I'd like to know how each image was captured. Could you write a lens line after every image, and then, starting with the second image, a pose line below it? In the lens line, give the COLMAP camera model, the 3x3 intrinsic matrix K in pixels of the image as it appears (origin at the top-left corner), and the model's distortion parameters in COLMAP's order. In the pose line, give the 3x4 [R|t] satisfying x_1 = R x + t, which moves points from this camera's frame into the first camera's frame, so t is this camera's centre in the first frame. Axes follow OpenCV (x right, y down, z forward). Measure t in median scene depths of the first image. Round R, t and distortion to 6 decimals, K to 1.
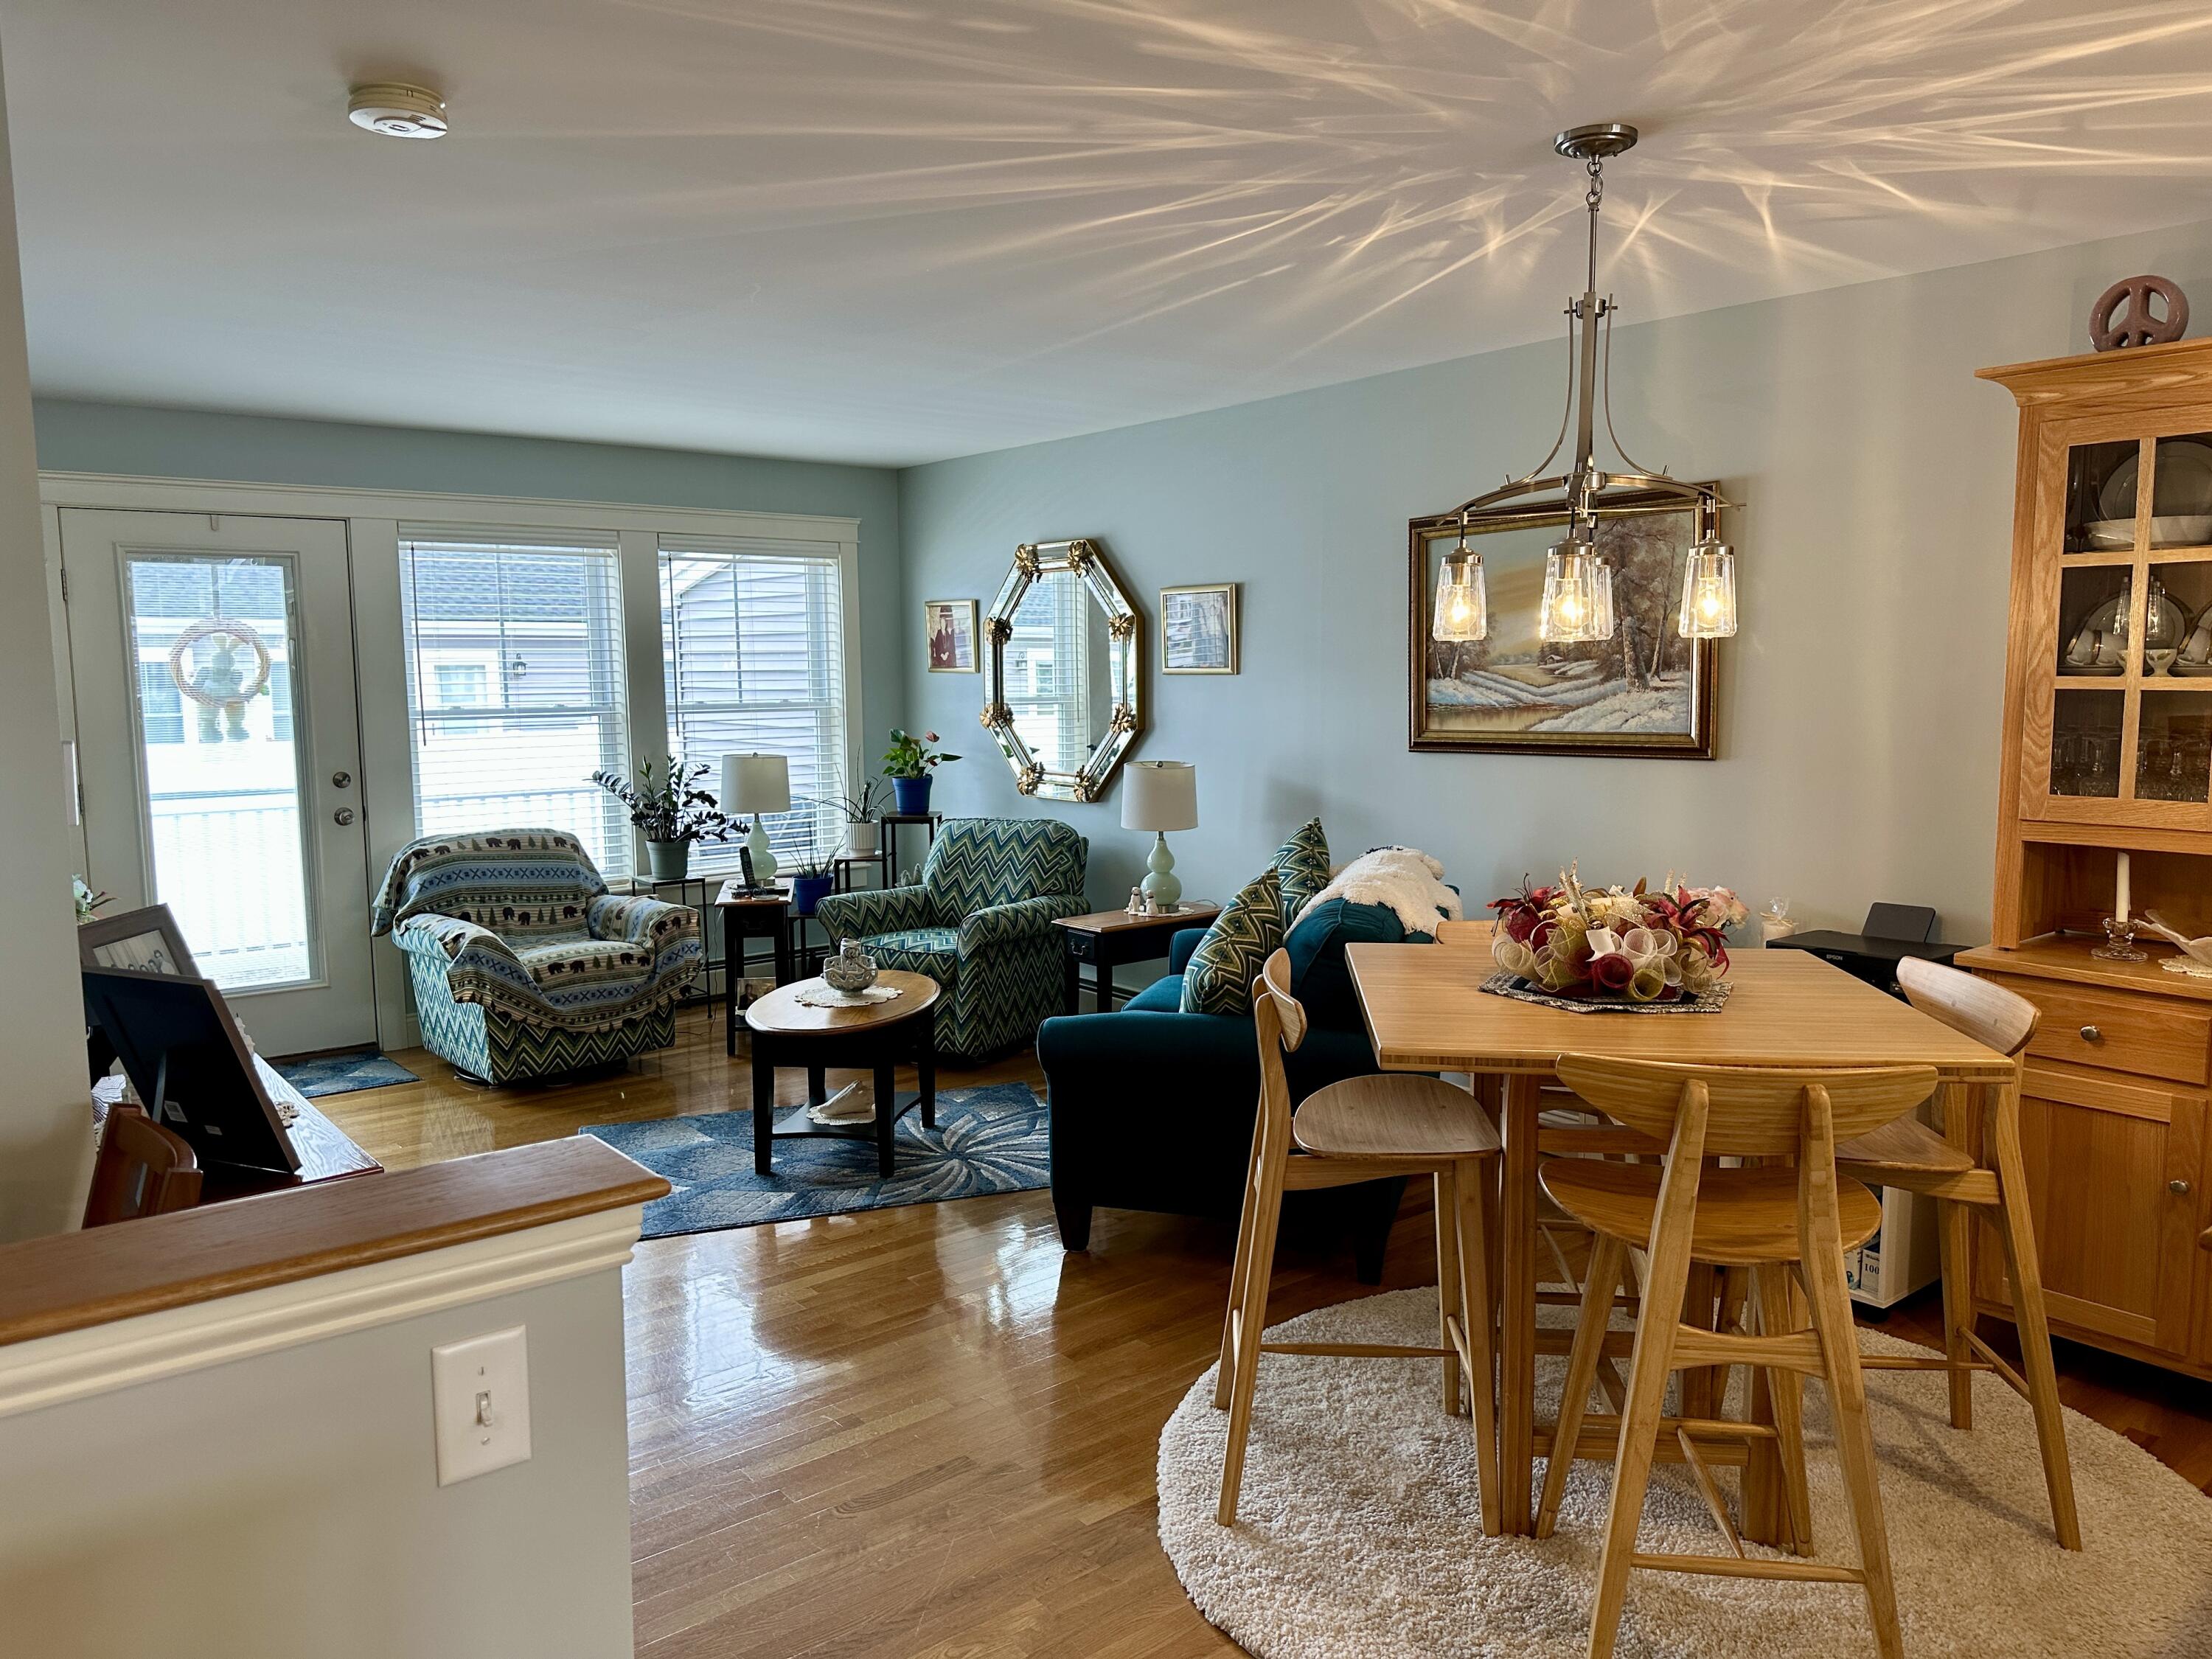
lens RADIAL K [[1566.0, 0, 1116.3], [0, 1566.0, 848.2], [0, 0, 1]] dist [0.080789, -0.099776]
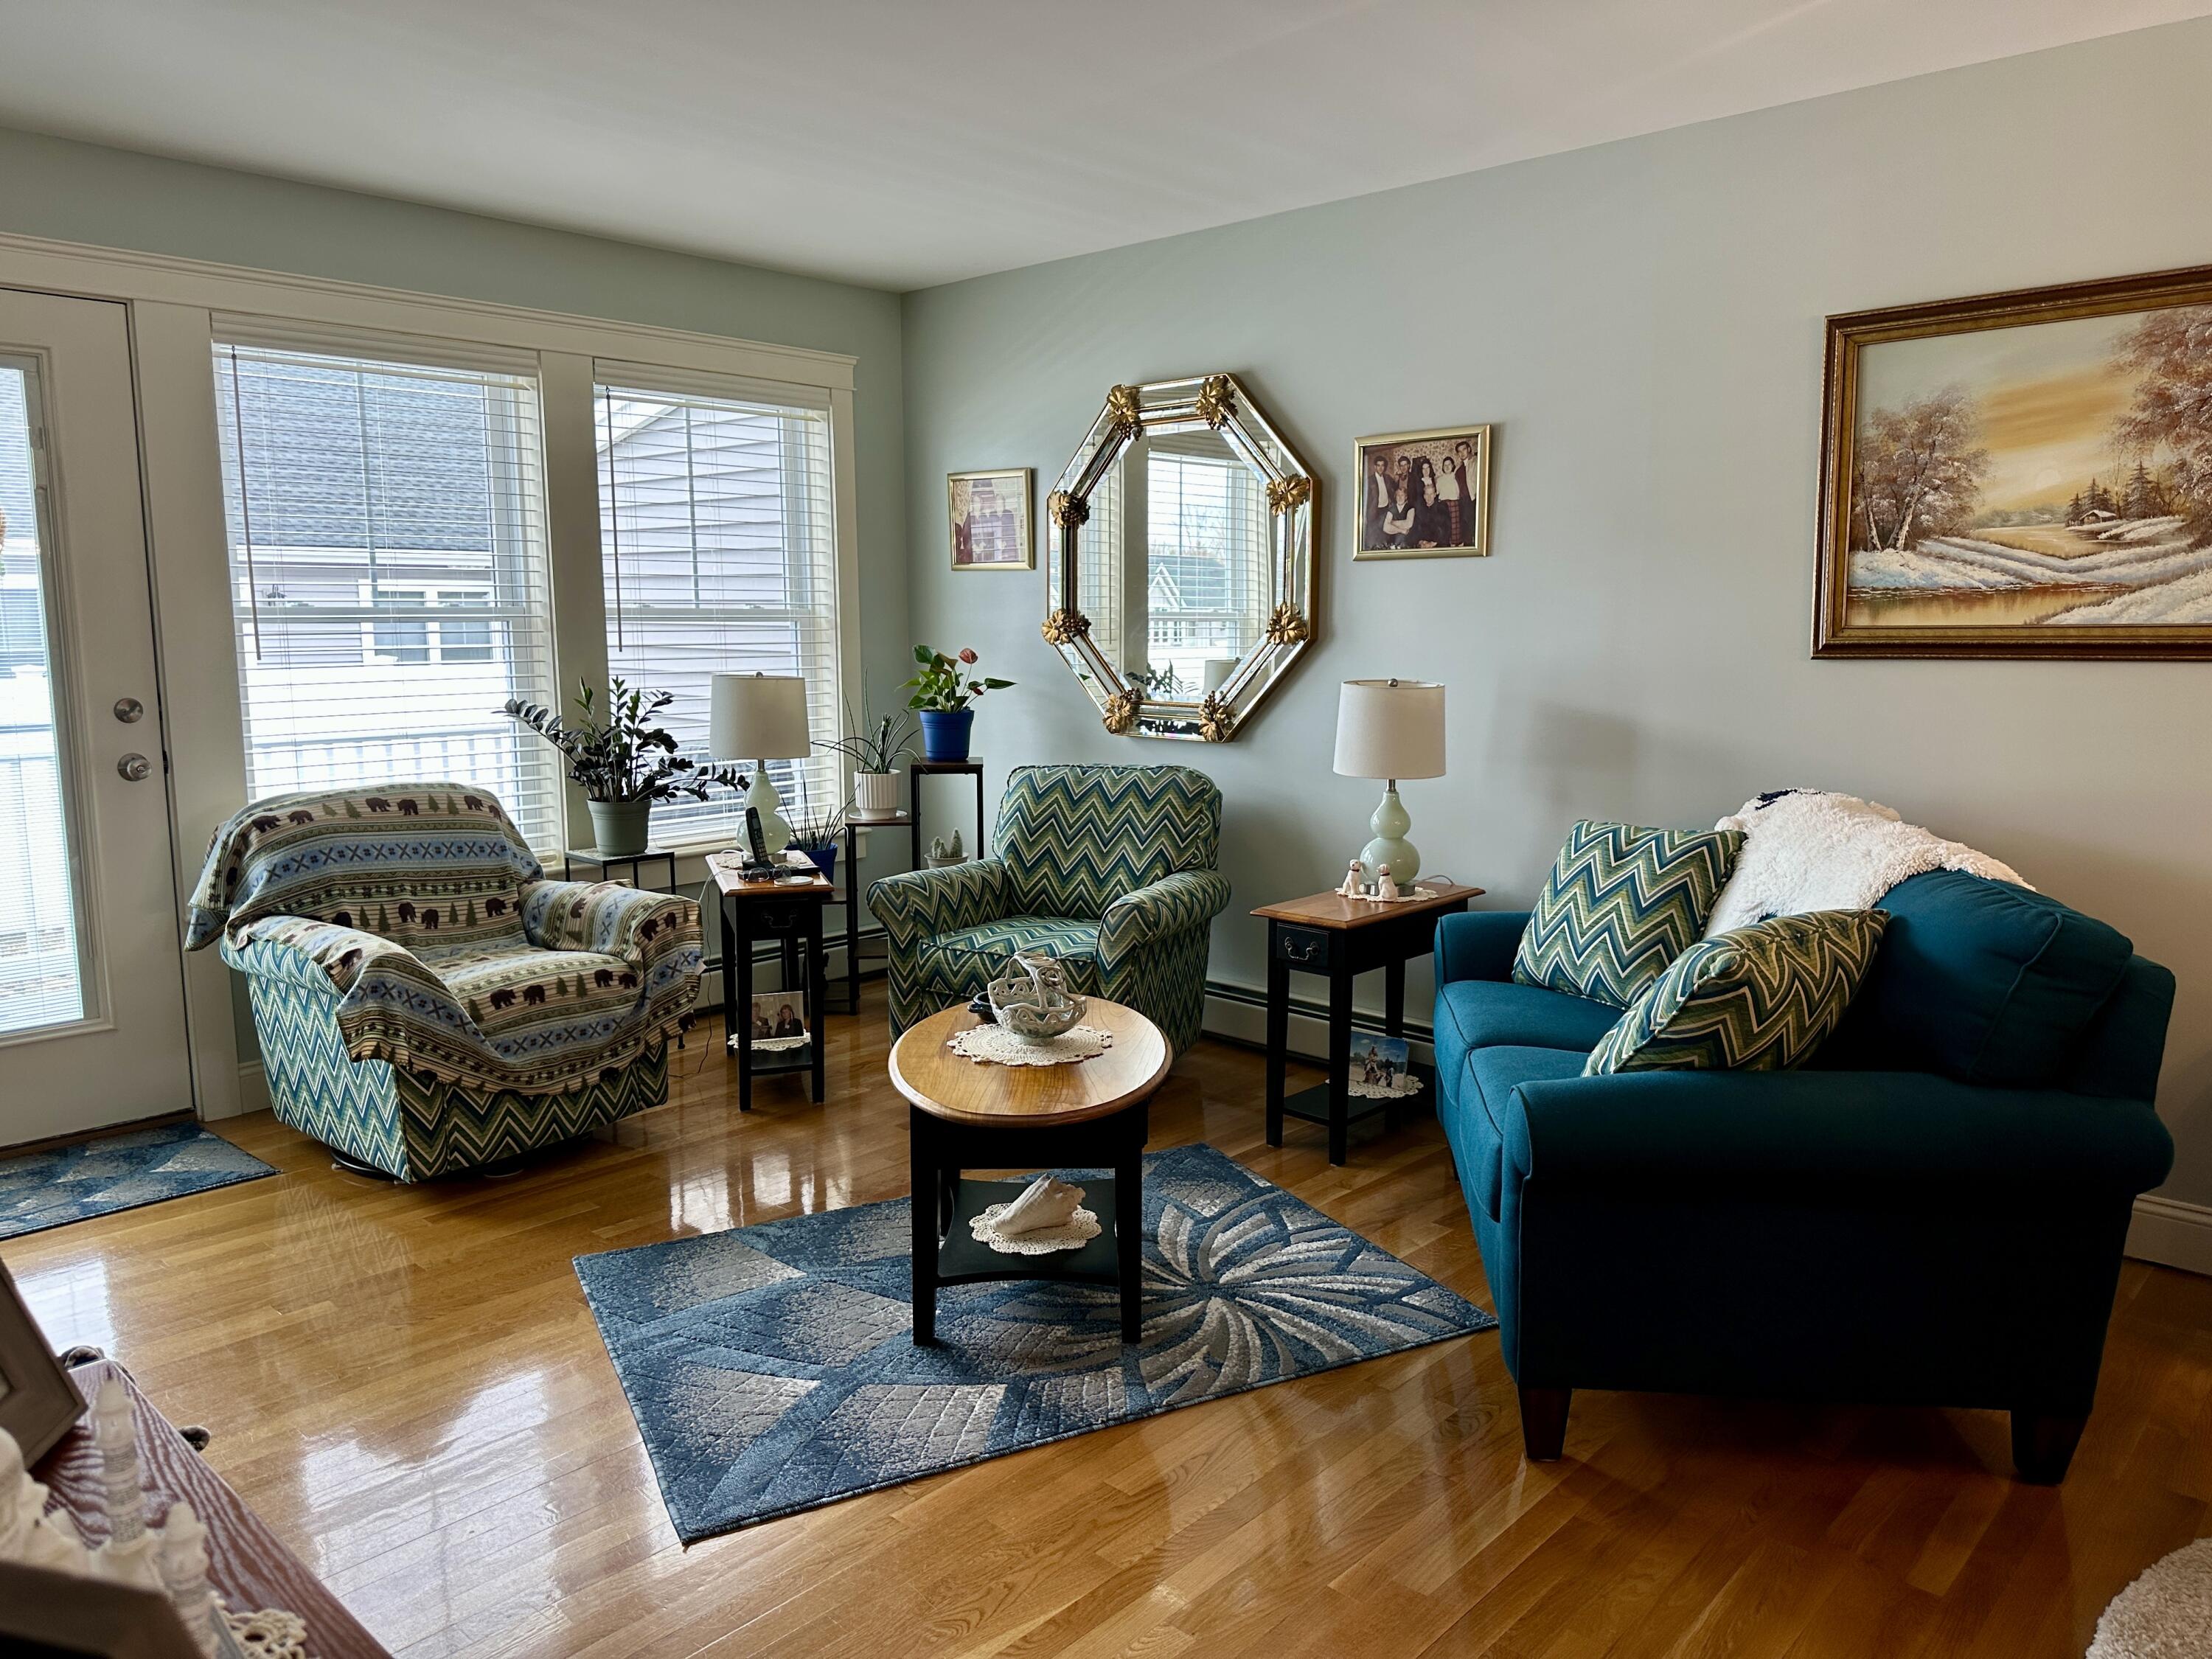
lens RADIAL K [[1566.0, 0, 1105.1], [0, 1566.0, 842.8], [0, 0, 1]] dist [0.080789, -0.099776]
pose [[0.990463, -0.013502, 0.137116, -0.188644], [0.009811, 0.999572, 0.027554, -0.003141], [-0.137430, -0.025946, 0.990172, 0.310446]]
